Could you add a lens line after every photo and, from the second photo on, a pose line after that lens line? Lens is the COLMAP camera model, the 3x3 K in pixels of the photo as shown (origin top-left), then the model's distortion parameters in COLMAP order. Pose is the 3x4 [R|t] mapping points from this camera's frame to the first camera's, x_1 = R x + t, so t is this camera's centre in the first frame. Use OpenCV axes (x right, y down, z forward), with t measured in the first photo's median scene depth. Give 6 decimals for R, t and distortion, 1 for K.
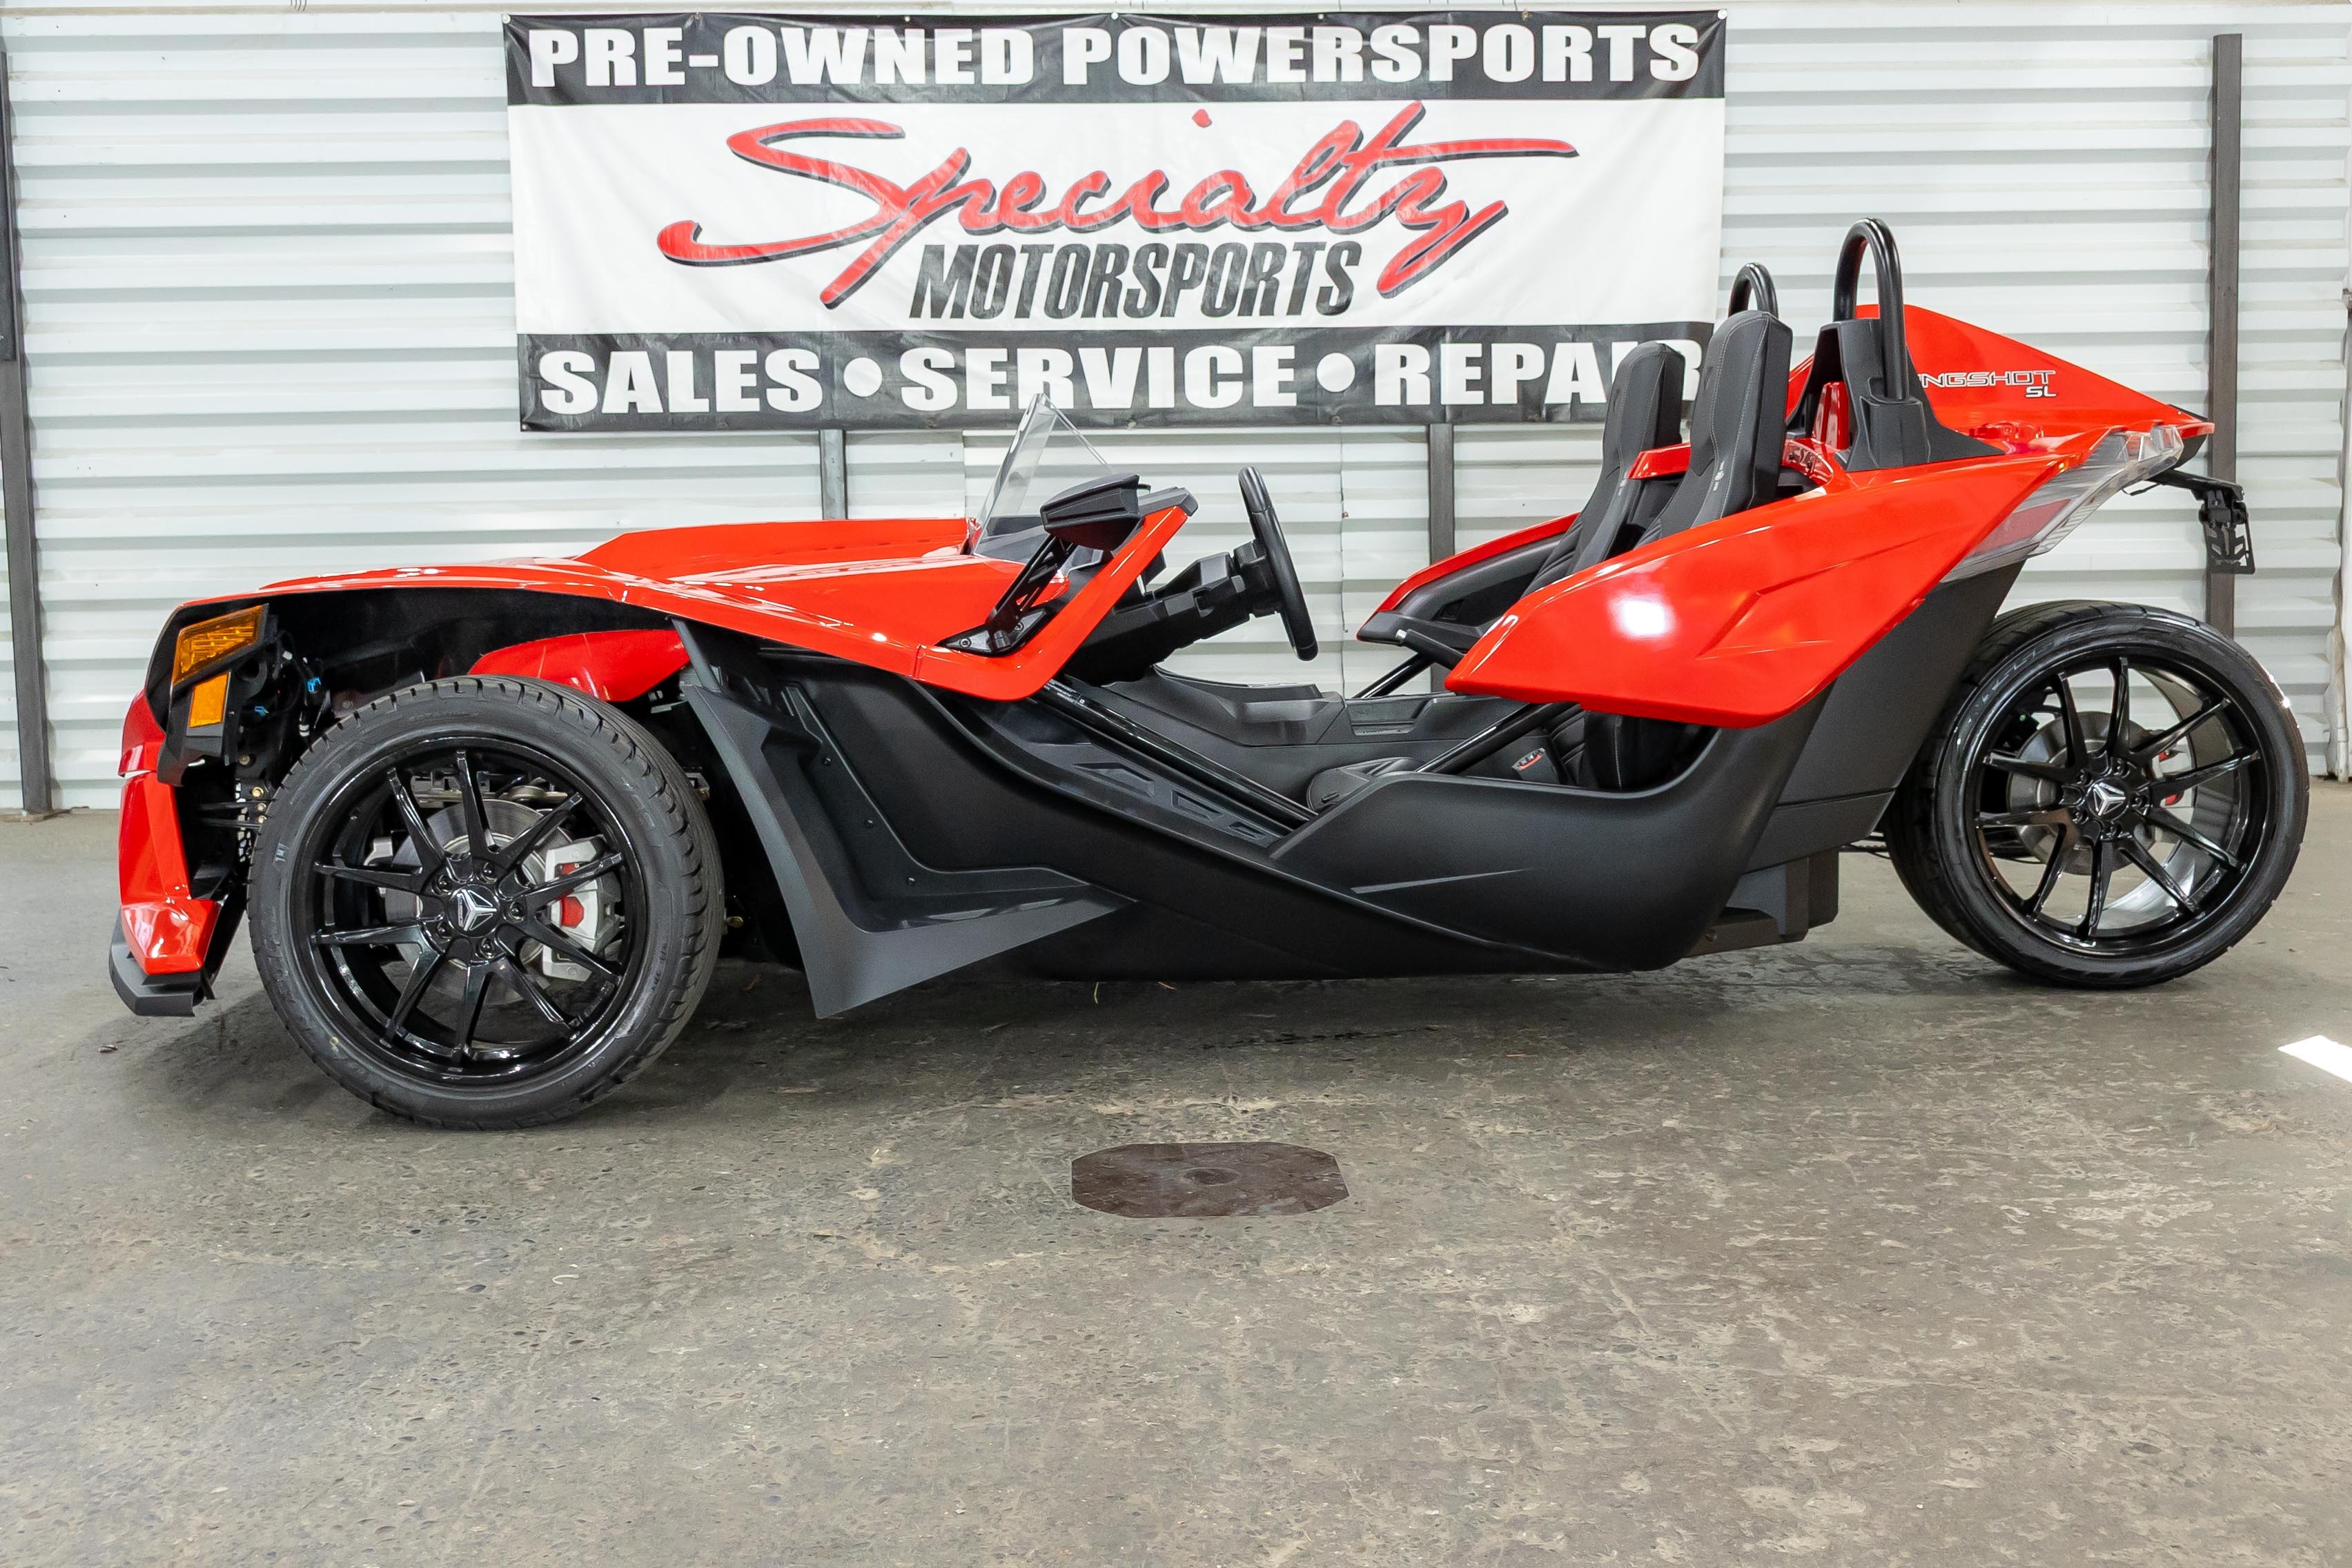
lens RADIAL K [[2630.5, 0, 1205.8], [0, 2630.5, 837.1], [0, 0, 1]] dist [-0.011826, 0.000000]
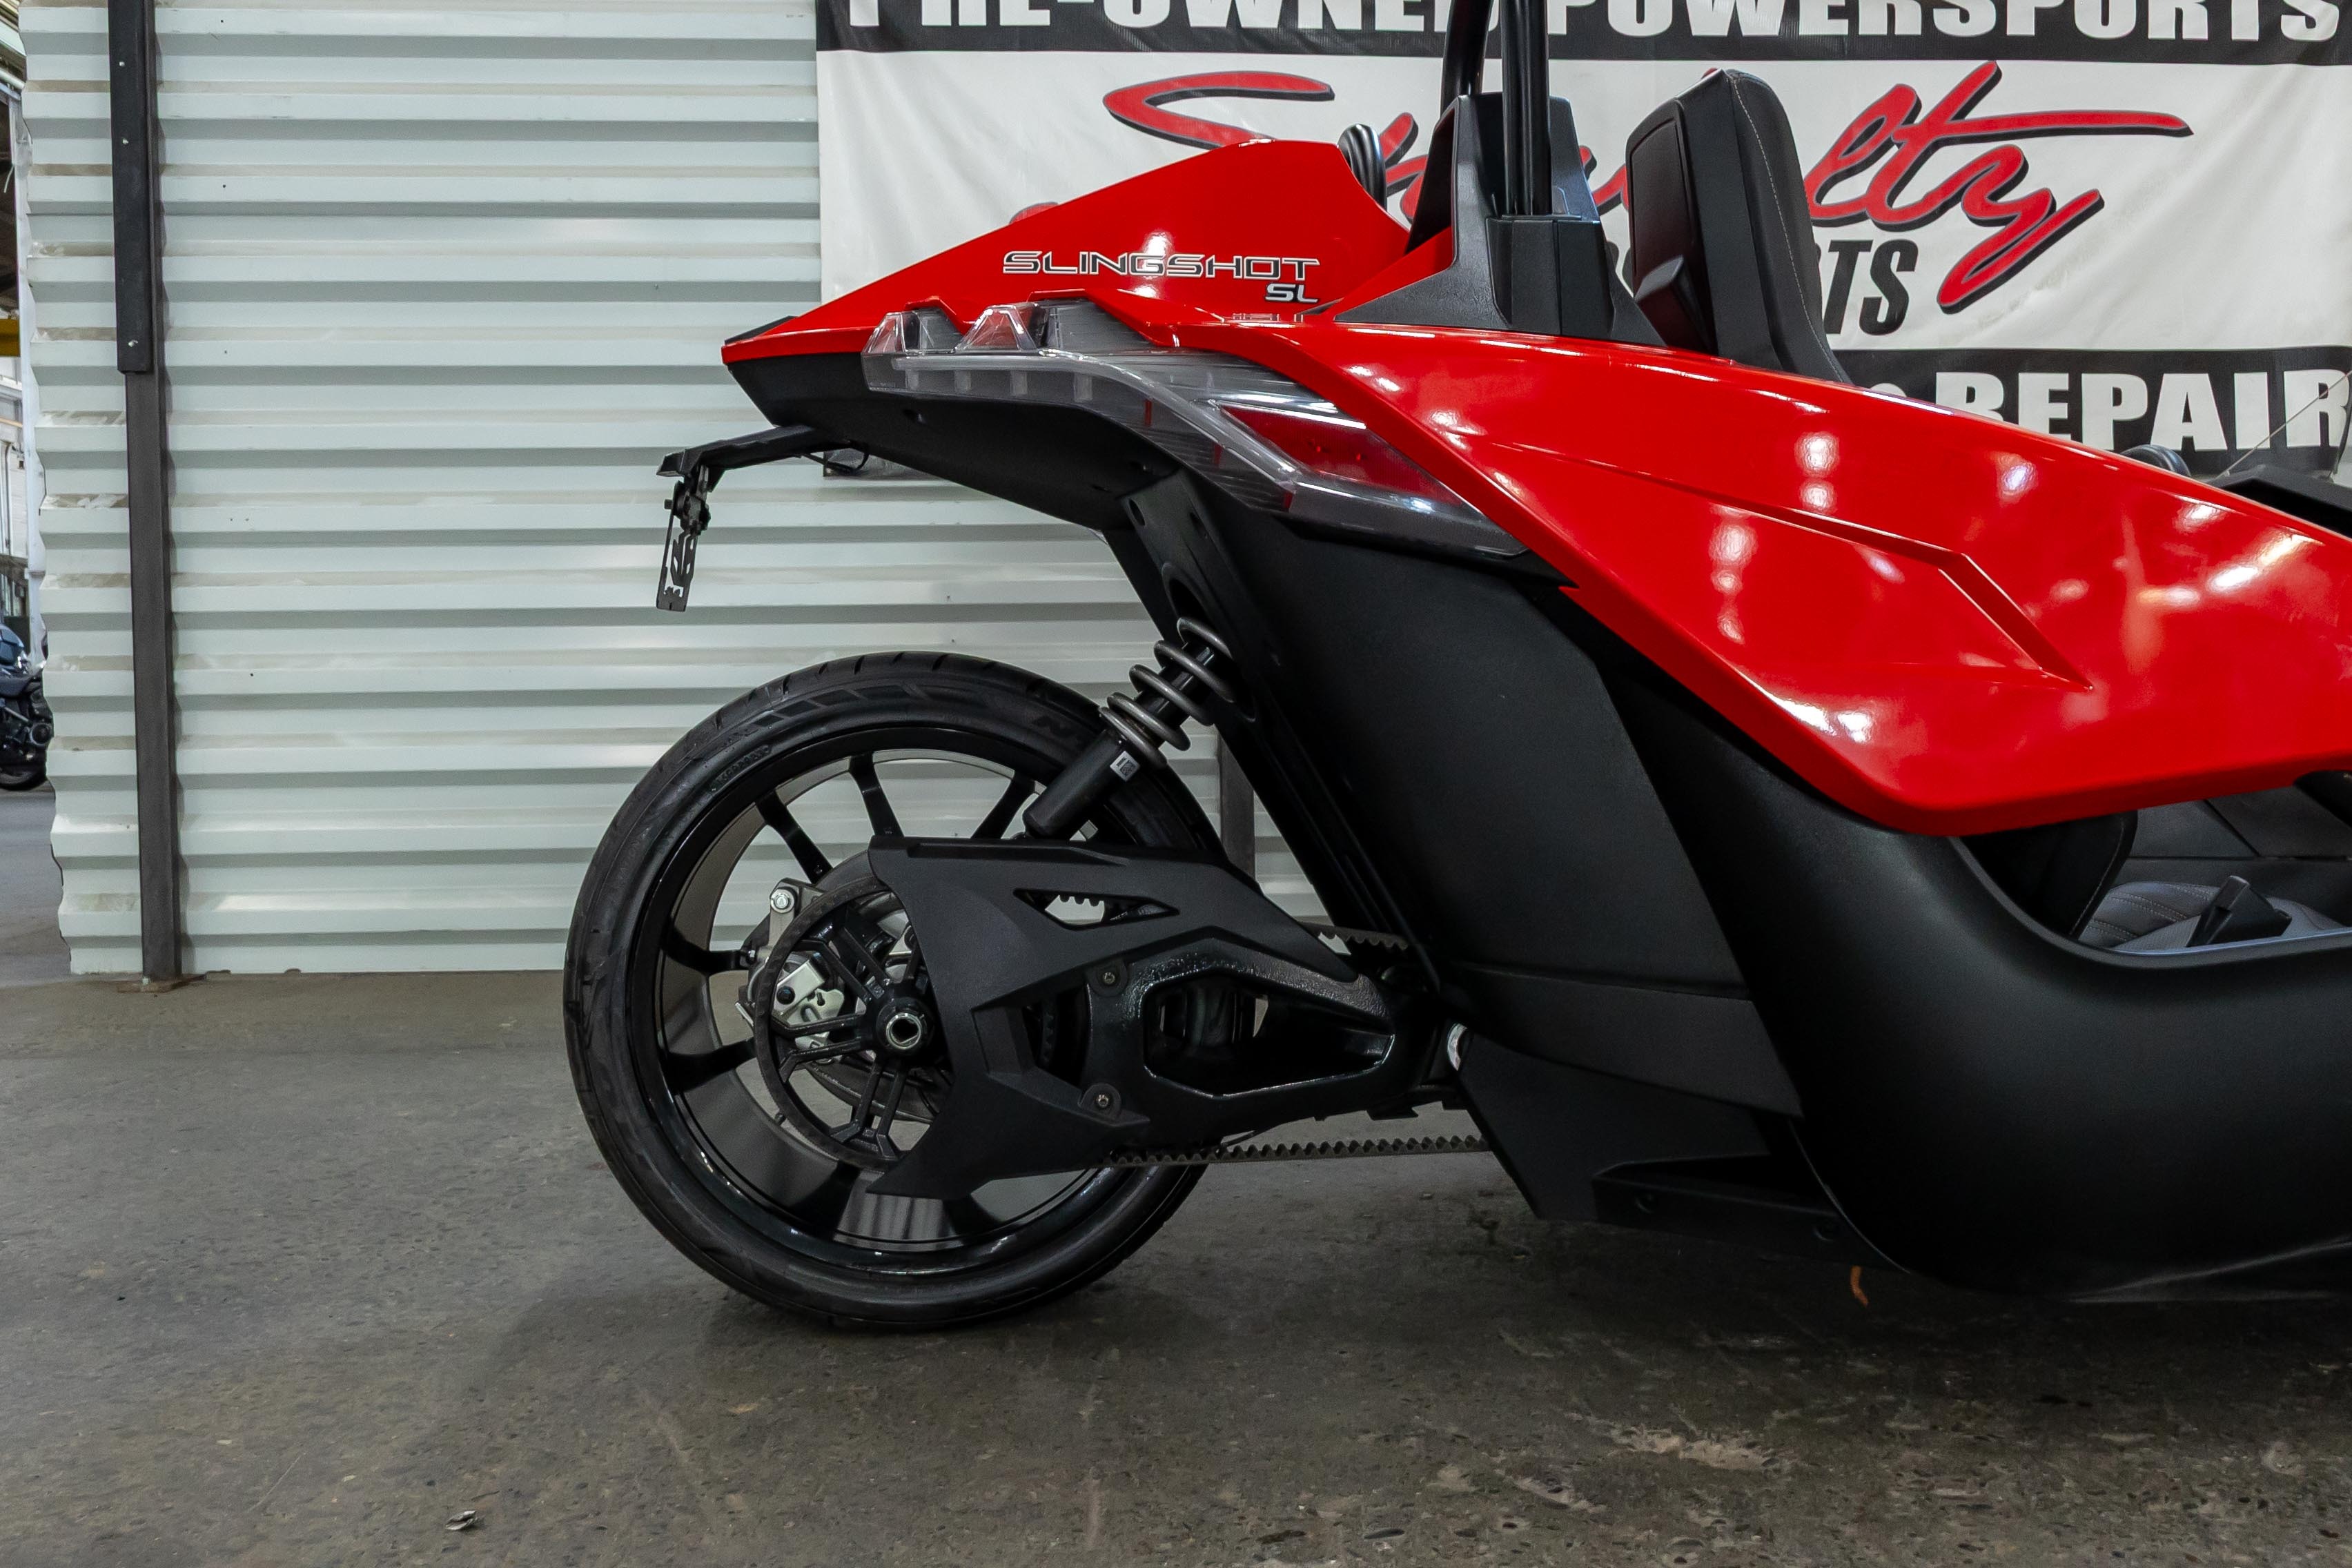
lens RADIAL K [[2350.4, 0, 1183.3], [0, 2350.4, 823.8], [0, 0, 1]] dist [-0.002141, 0.000000]
pose [[0.999741, 0.002230, 0.022656, -0.172913], [-0.000737, 0.997840, -0.065692, -0.009971], [-0.022754, 0.065658, 0.997583, 0.329355]]
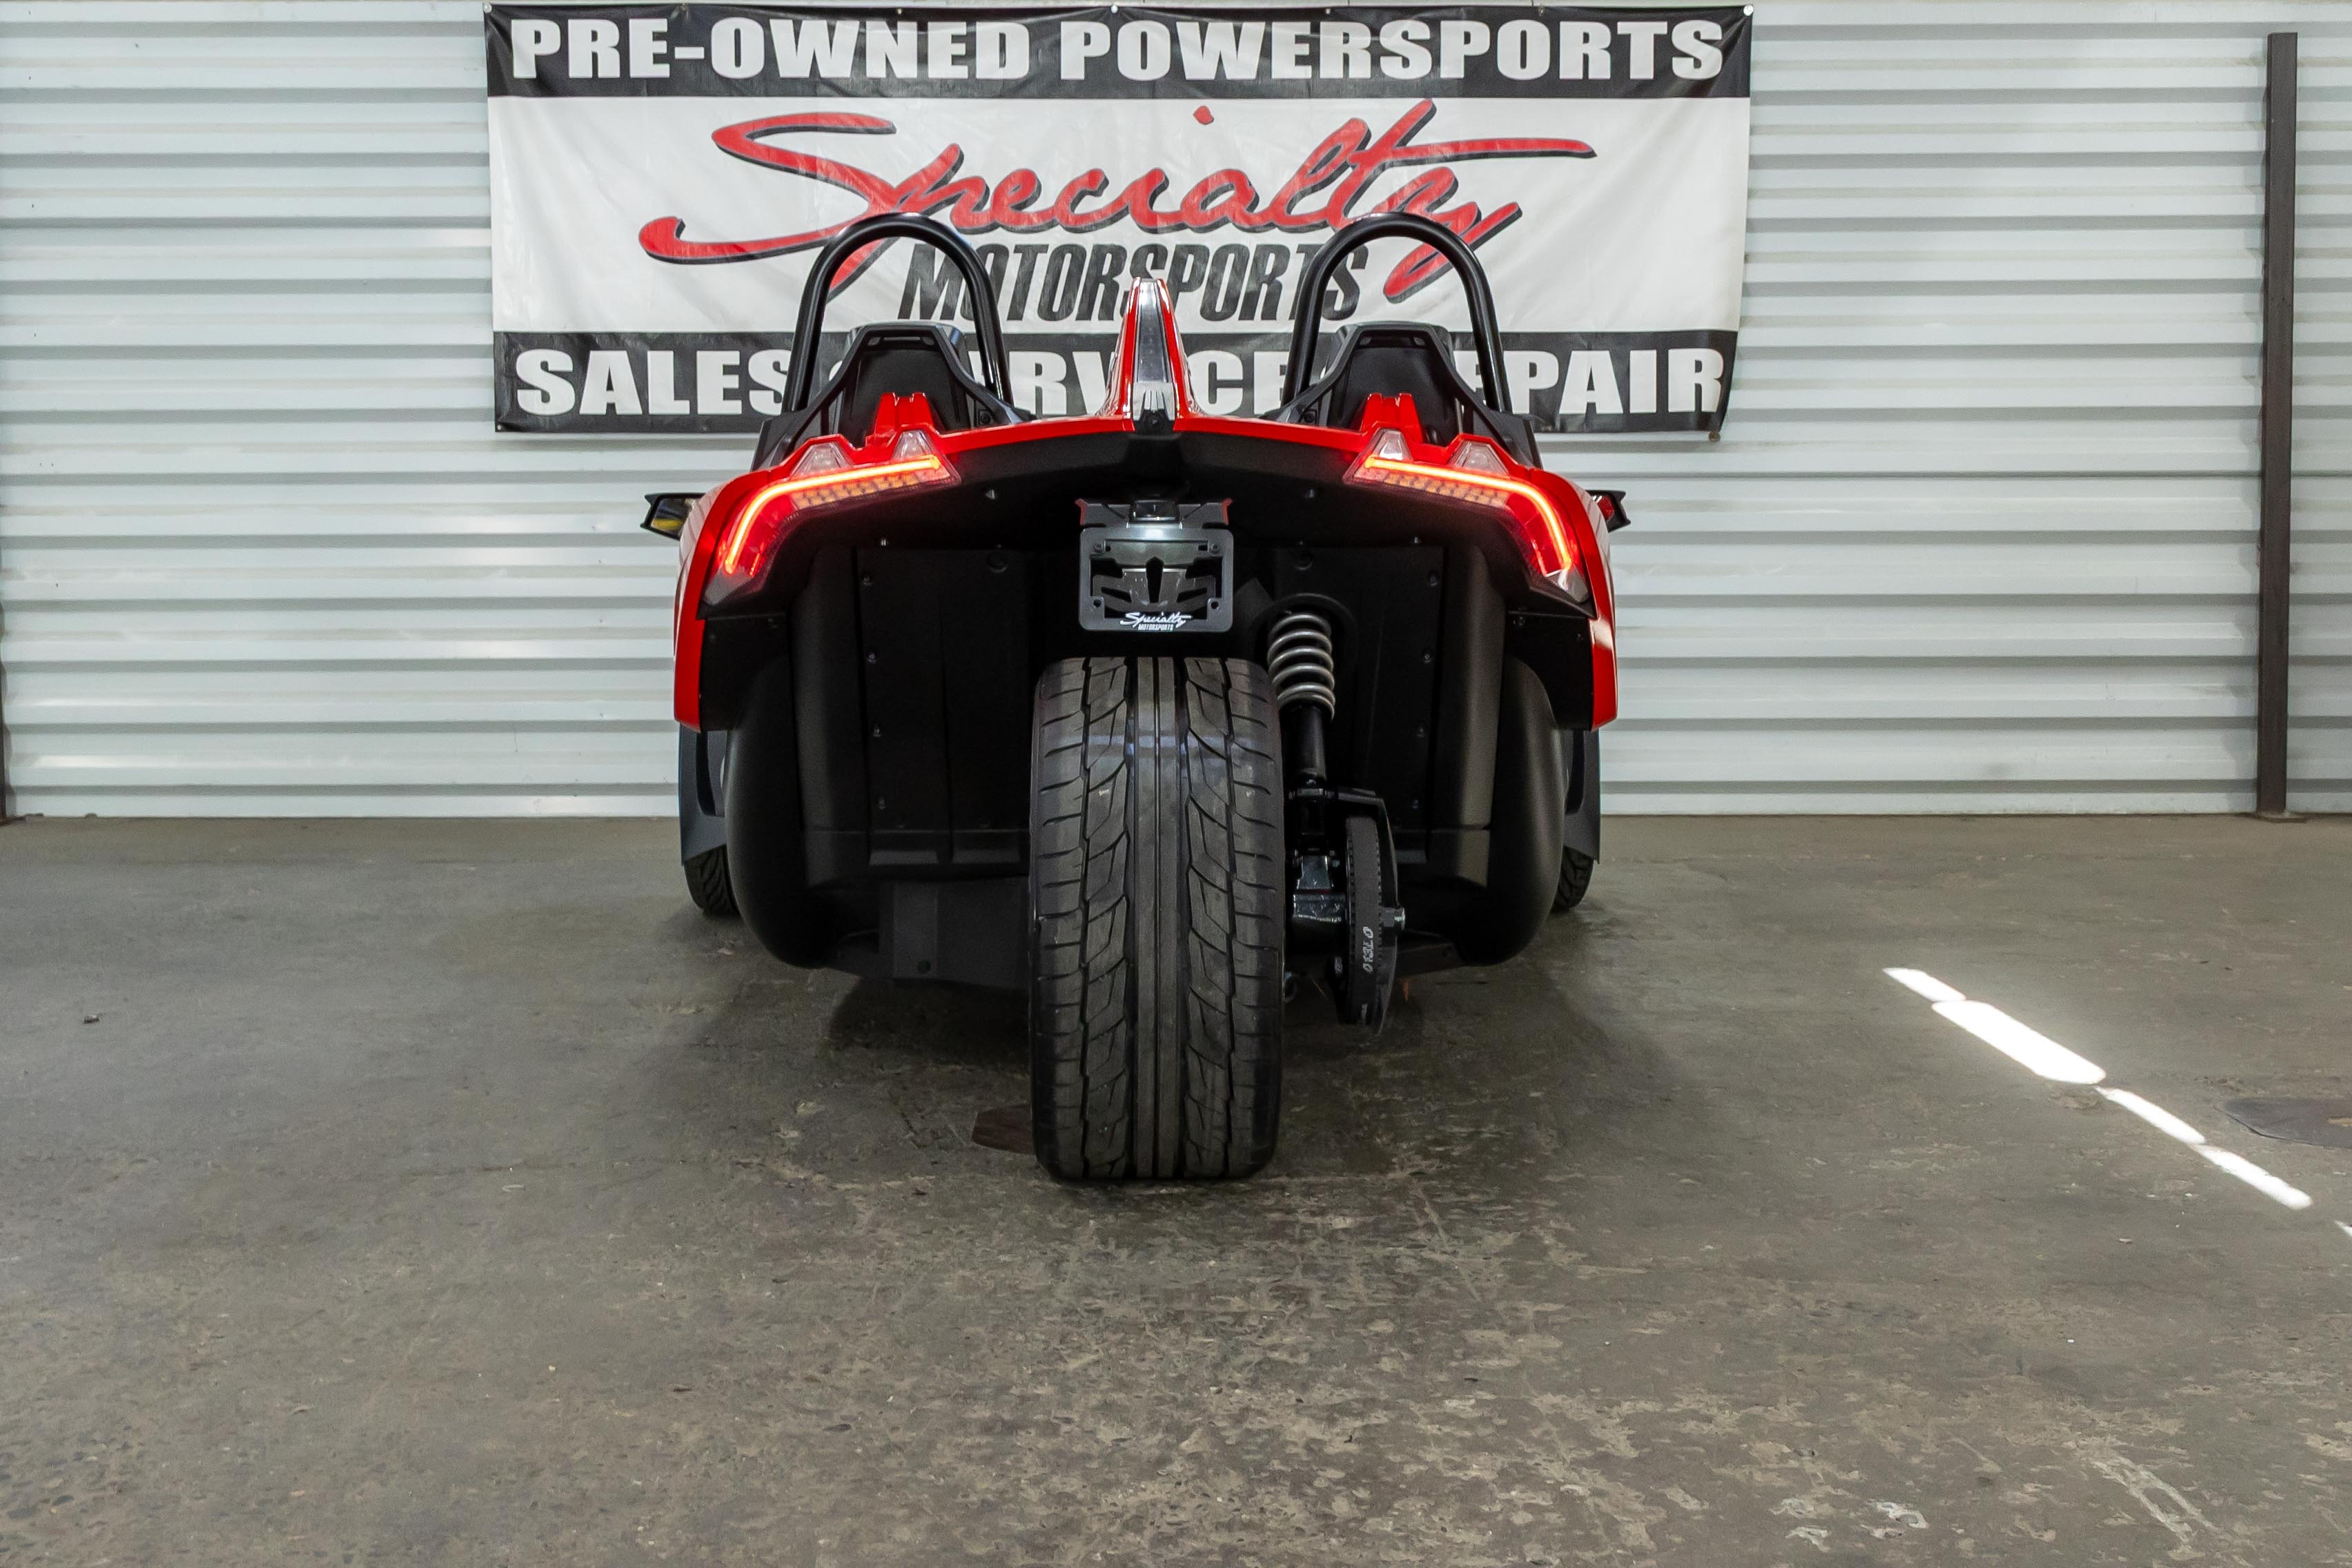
lens RADIAL K [[3019.1, 0, 1185.2], [0, 3019.1, 834.2], [0, 0, 1]] dist [-0.000473, 0.000000]
pose [[0.999479, 0.013693, -0.029221, 0.027786], [-0.014271, 0.999704, -0.019690, 0.011920], [0.028943, 0.020097, 0.999379, -0.101084]]
